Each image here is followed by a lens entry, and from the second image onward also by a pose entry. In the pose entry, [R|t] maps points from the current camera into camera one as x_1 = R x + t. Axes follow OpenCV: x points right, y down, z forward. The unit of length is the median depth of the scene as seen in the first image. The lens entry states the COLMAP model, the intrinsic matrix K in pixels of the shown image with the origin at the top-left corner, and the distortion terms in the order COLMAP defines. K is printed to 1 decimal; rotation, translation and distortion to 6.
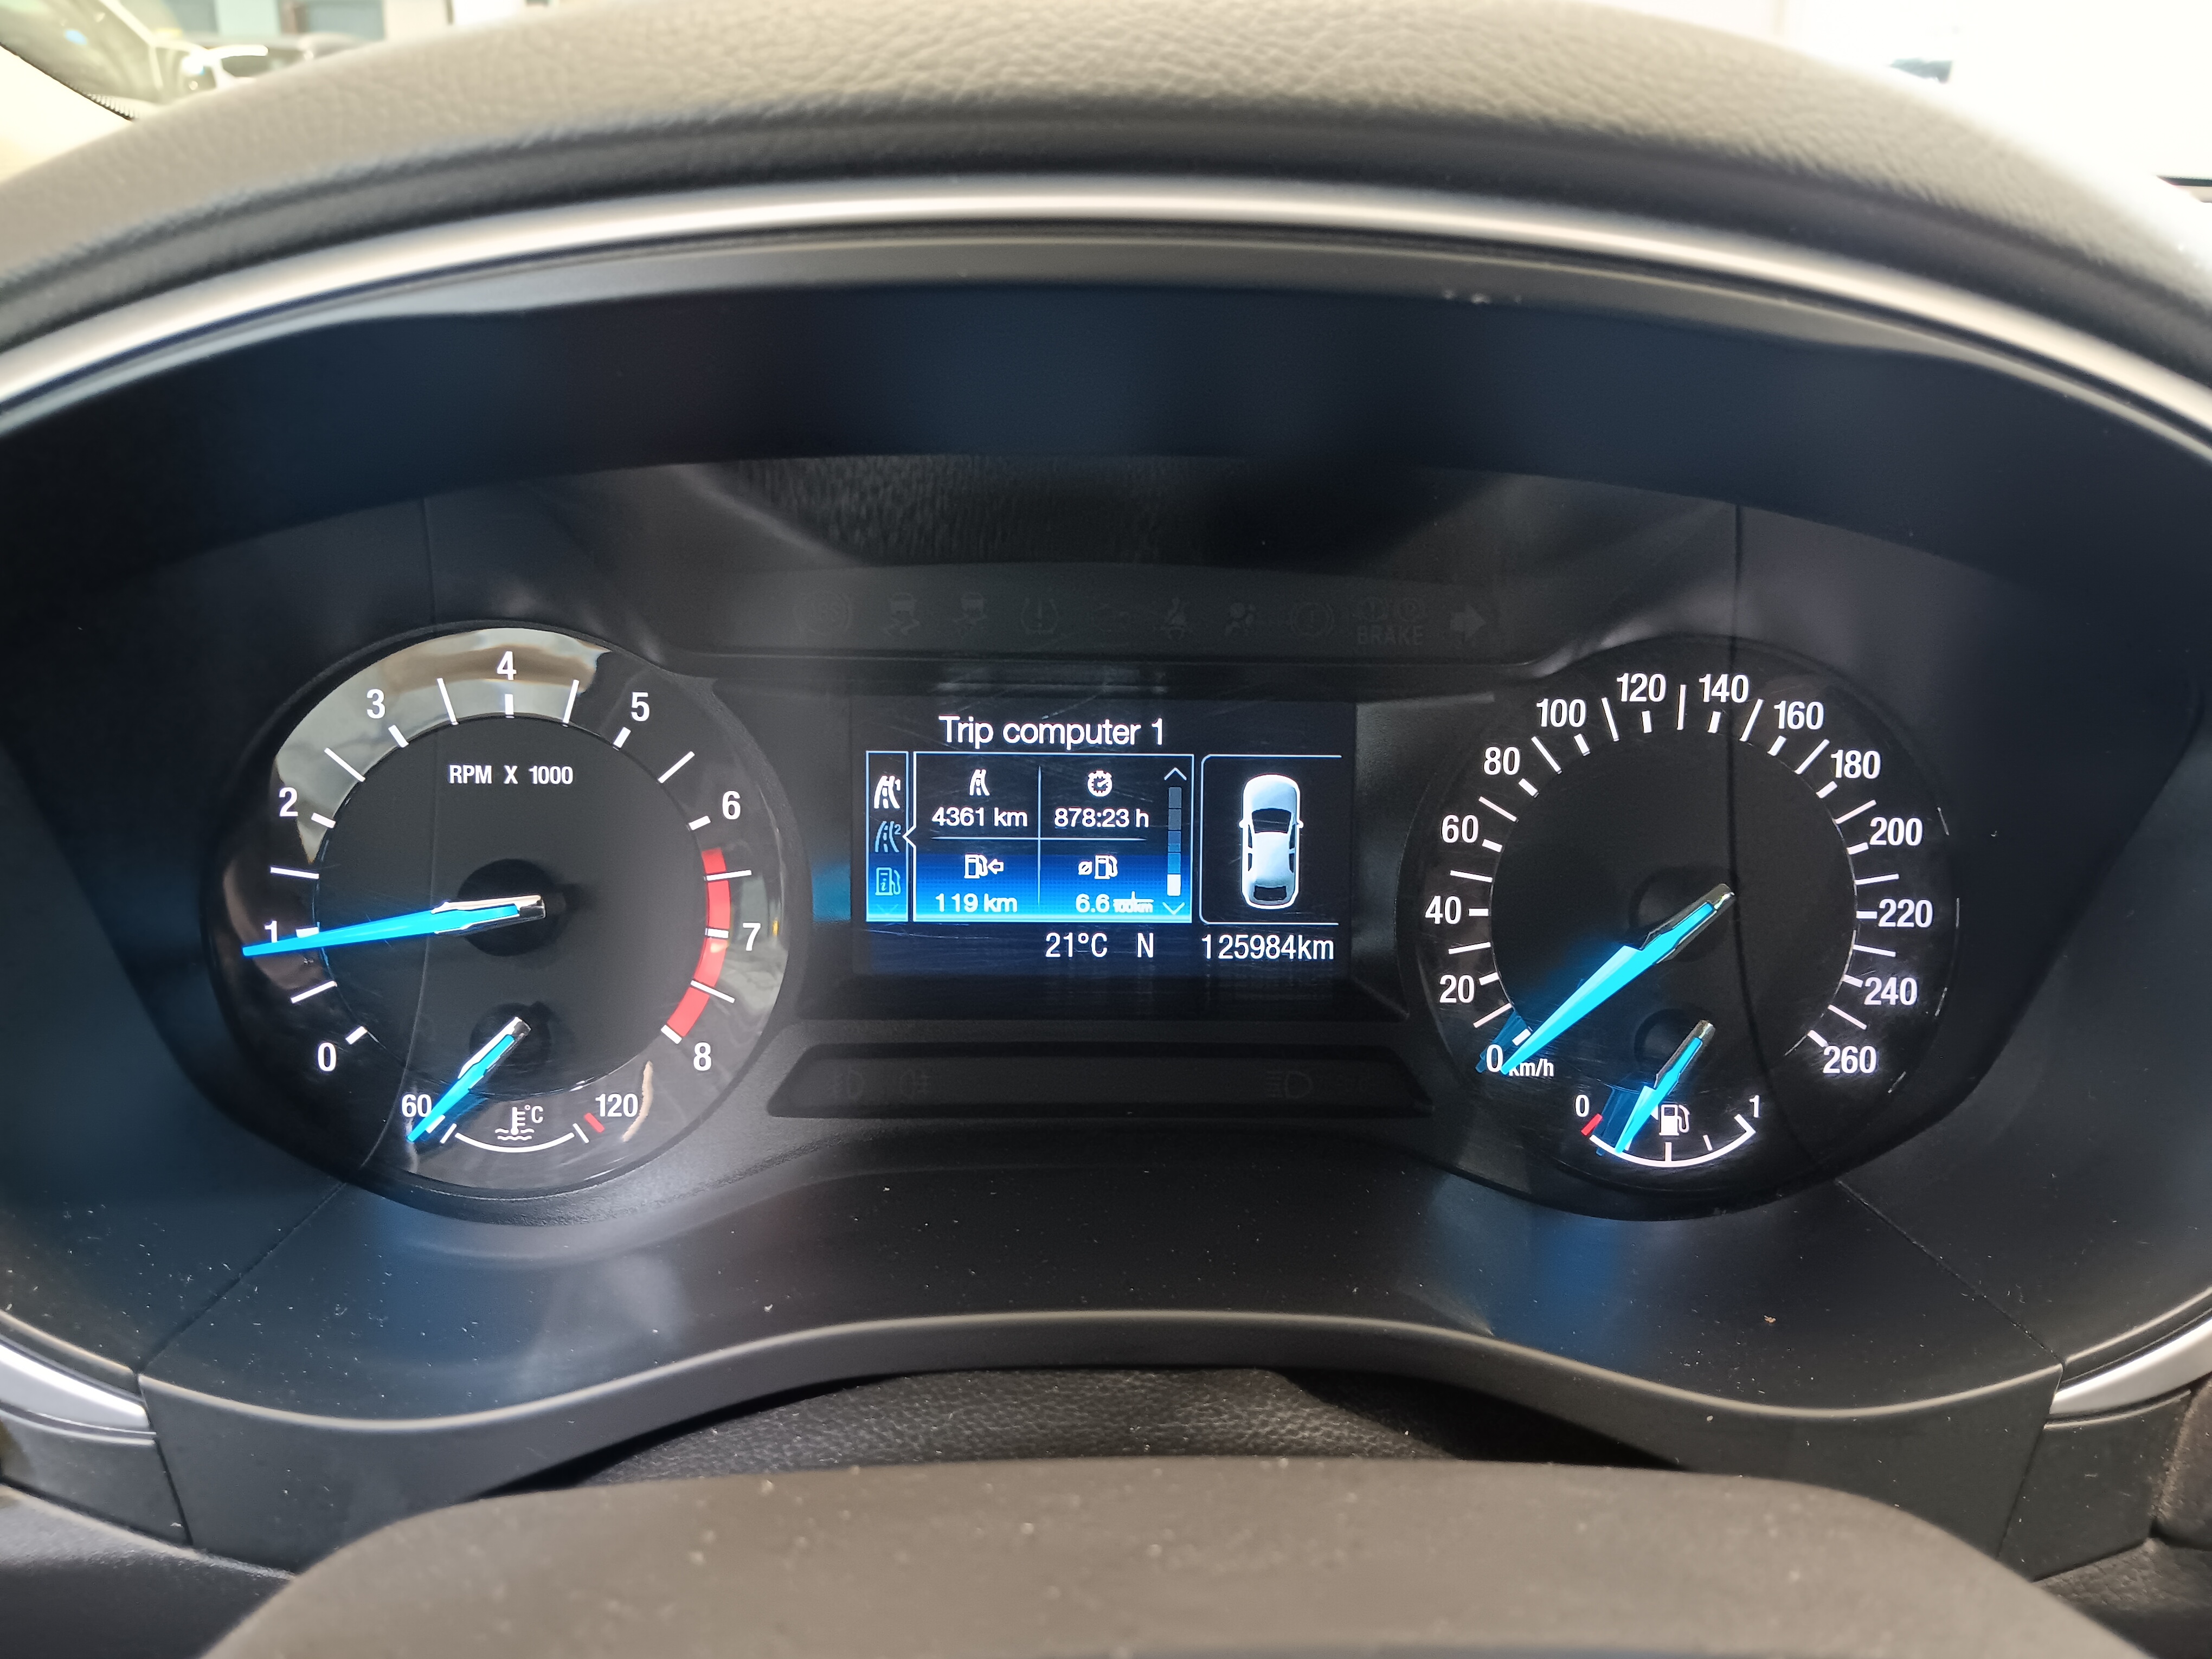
lens RADIAL K [[1703.6, 0, 1121.0], [0, 1703.6, 852.1], [0, 0, 1]] dist [0.092892, -0.207578]
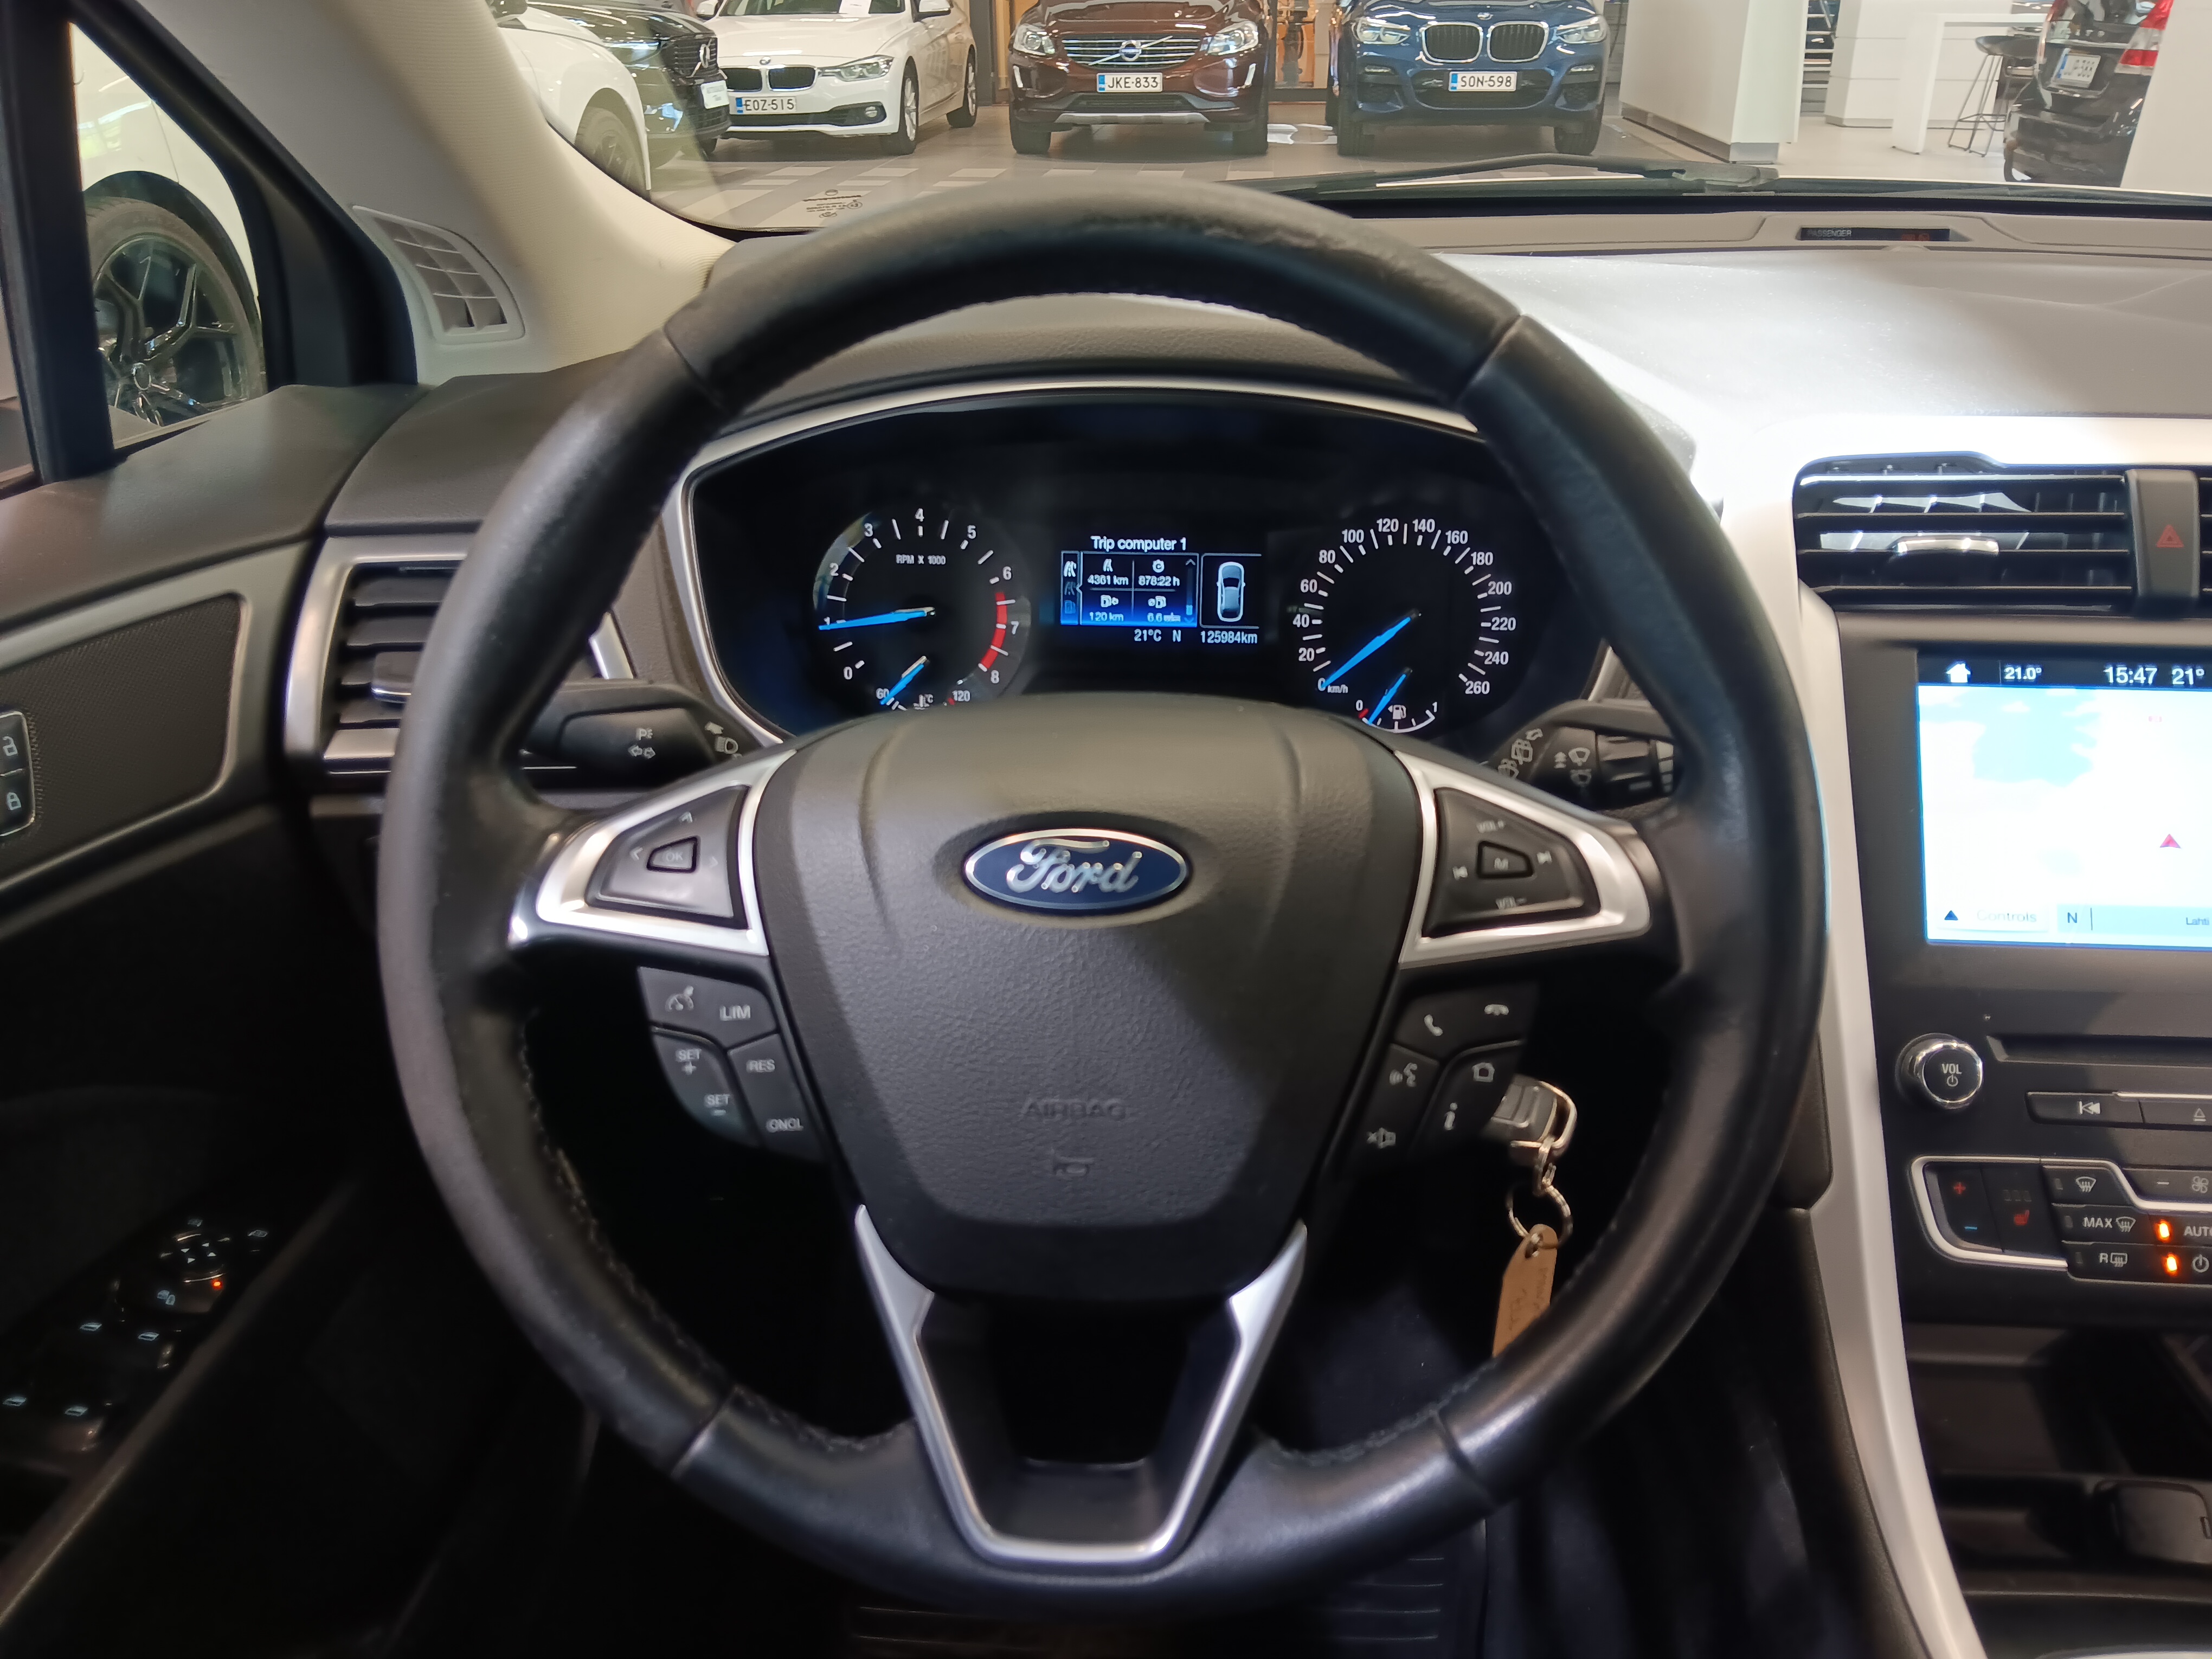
lens RADIAL K [[1703.6, 0, 1121.0], [0, 1703.6, 852.1], [0, 0, 1]] dist [0.092892, -0.207578]
pose [[0.991657, 0.026217, -0.126212, 0.247063], [-0.015970, 0.996543, 0.081523, 0.164107], [0.127913, -0.078828, 0.988648, -1.392161]]
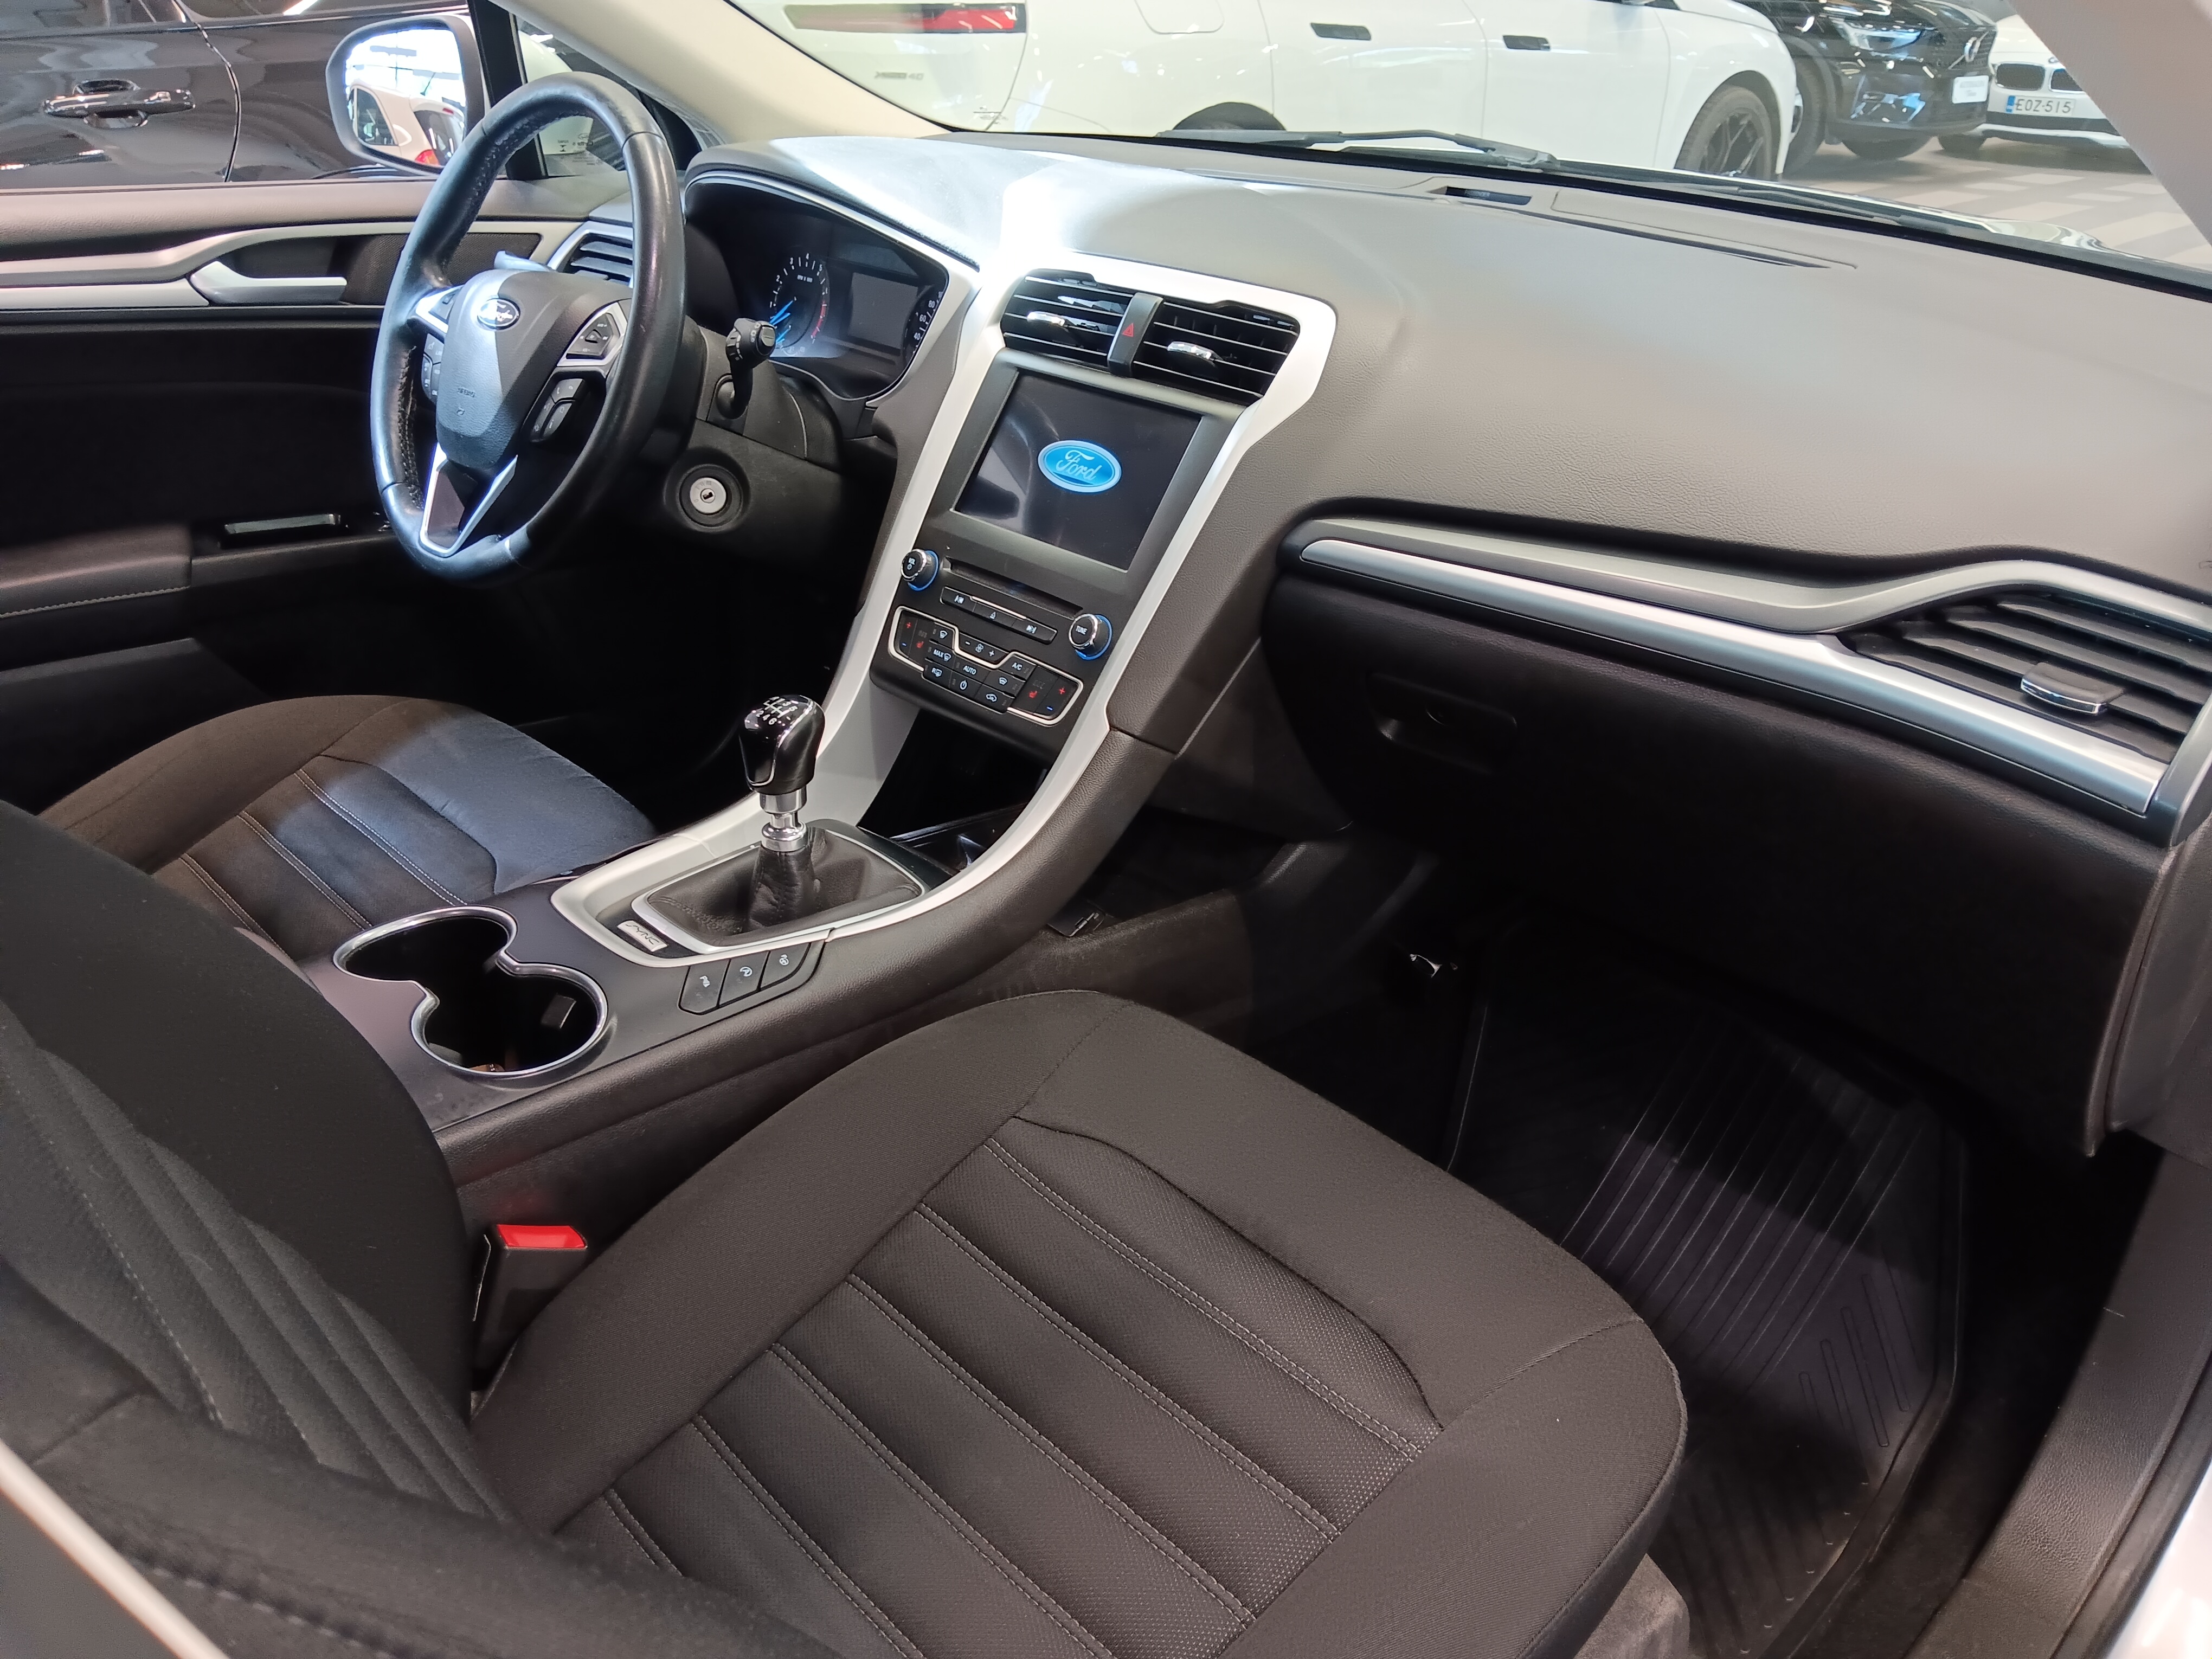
lens RADIAL K [[1721.3, 0, 1138.9], [0, 1721.3, 837.3], [0, 0, 1]] dist [0.069299, -0.165349]
pose [[0.660617, 0.332185, -0.673230, 4.061793], [-0.284912, 0.940621, 0.184547, 0.270506], [0.694558, 0.069896, 0.716033, -1.767707]]
